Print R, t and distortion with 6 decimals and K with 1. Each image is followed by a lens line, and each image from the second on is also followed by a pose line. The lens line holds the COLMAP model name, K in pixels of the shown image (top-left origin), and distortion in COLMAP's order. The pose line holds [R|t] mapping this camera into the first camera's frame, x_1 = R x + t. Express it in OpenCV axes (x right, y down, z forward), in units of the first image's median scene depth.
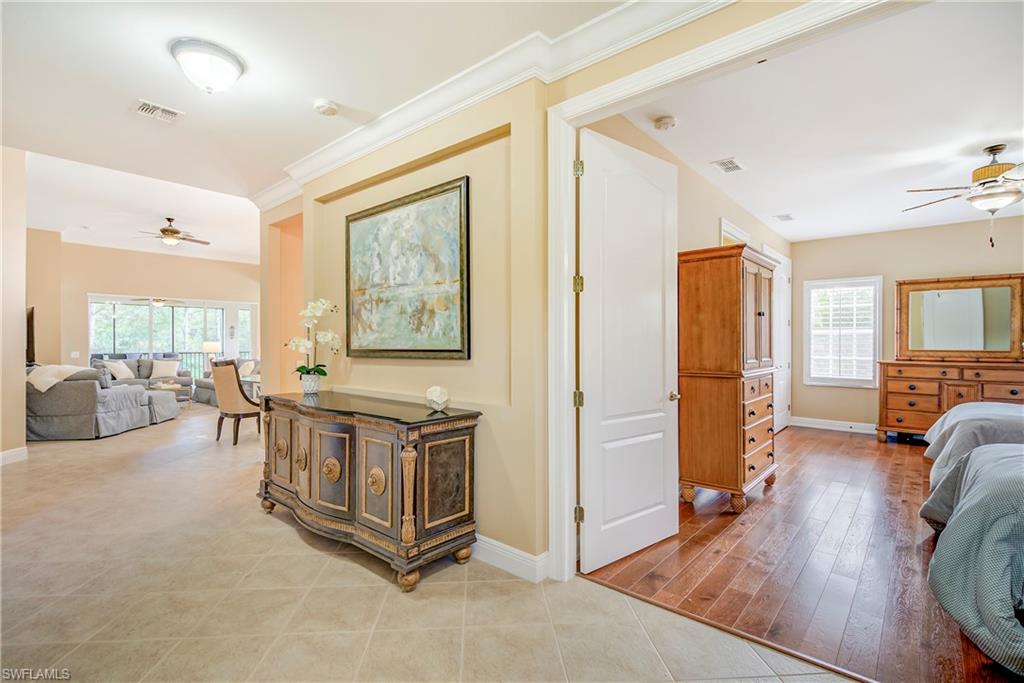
lens RADIAL K [[477.0, 0, 503.3], [0, 477.0, 345.2], [0, 0, 1]] dist [0.006198, -0.002012]
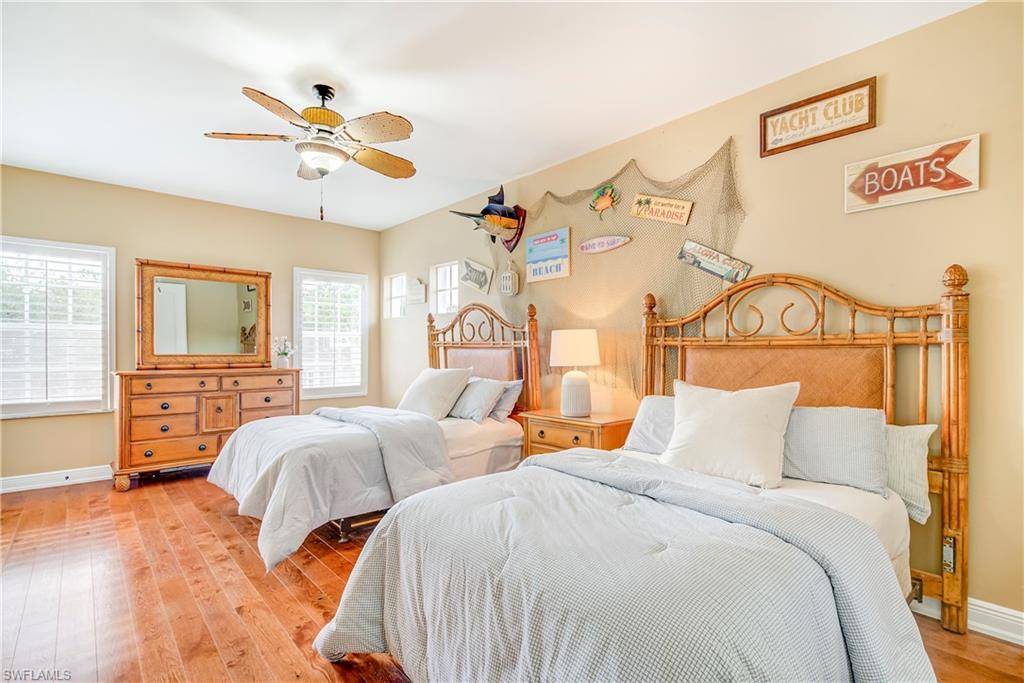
lens RADIAL K [[477.0, 0, 502.5], [0, 477.0, 351.9], [0, 0, 1]] dist [0.006198, -0.002012]
pose [[0.121925, -0.007480, 0.992511, 0.188117], [0.001978, 0.999971, 0.007293, 0.000829], [-0.992537, 0.001074, 0.121936, 0.392142]]
